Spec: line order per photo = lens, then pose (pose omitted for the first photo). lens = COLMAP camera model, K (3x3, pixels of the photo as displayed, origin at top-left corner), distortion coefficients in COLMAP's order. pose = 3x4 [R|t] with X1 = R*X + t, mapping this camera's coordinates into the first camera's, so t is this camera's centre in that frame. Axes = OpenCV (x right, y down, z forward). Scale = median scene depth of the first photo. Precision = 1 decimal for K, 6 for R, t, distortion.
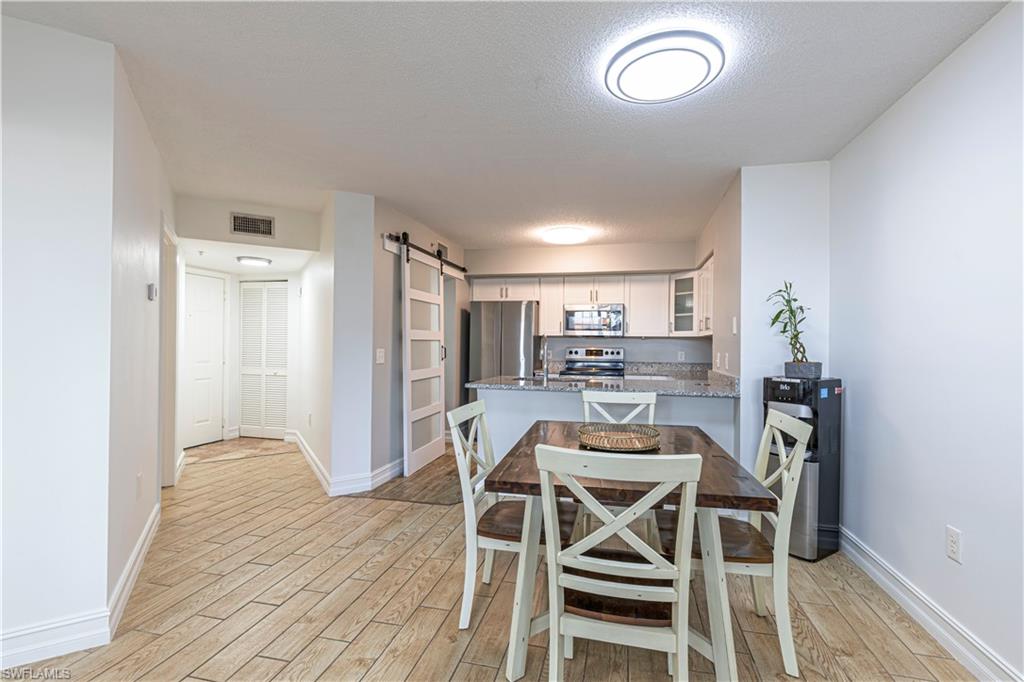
lens RADIAL K [[460.3, 0, 516.6], [0, 460.3, 339.6], [0, 0, 1]] dist [0.005773, 0.000281]
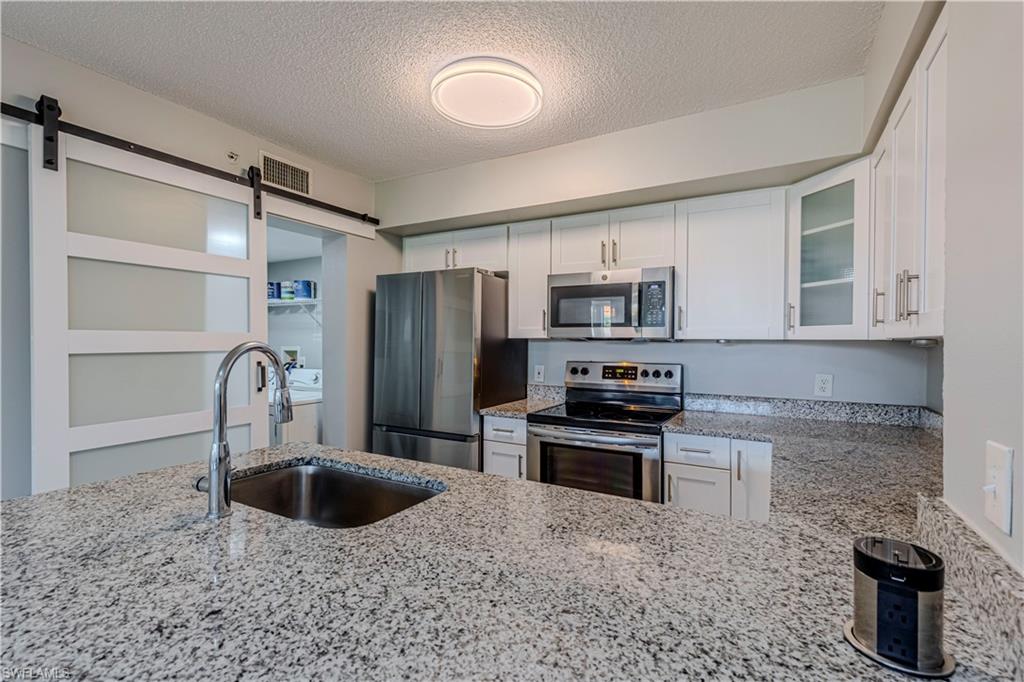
lens RADIAL K [[460.3, 0, 516.6], [0, 460.3, 339.6], [0, 0, 1]] dist [0.005773, 0.000281]
pose [[0.960316, -0.004101, -0.278884, 0.225415], [0.005336, 0.999979, 0.003671, -0.009598], [0.278863, -0.005014, 0.960318, 0.565030]]
